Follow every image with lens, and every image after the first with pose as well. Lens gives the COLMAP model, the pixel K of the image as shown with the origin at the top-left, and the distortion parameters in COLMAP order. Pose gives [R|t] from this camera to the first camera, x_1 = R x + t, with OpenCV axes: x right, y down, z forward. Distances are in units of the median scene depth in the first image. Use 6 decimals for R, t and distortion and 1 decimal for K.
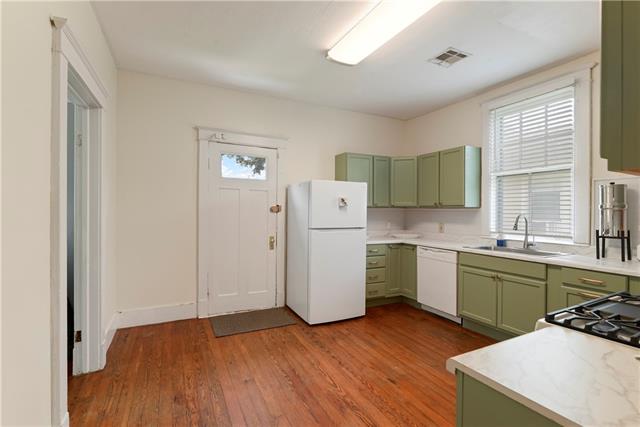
lens RADIAL K [[294.1, 0, 319.9], [0, 294.1, 209.7], [0, 0, 1]] dist [-0.000570, -0.000041]
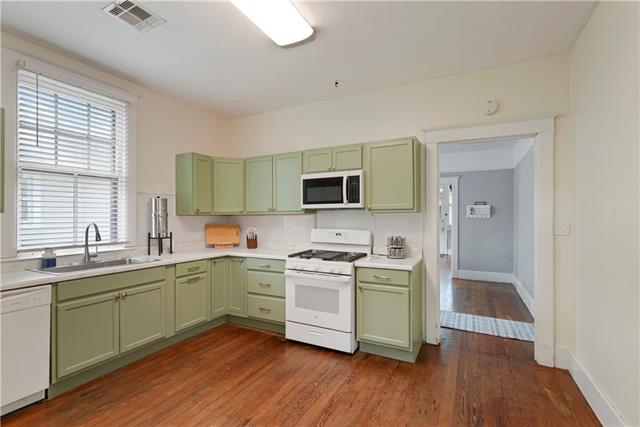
lens RADIAL K [[291.5, 0, 320.7], [0, 291.5, 216.5], [0, 0, 1]] dist [-0.021877, -0.000149]
pose [[-0.585870, -0.002629, 0.810400, -0.402835], [-0.000234, 0.999995, 0.003075, -0.005345], [-0.810405, 0.001612, -0.585868, 0.967632]]
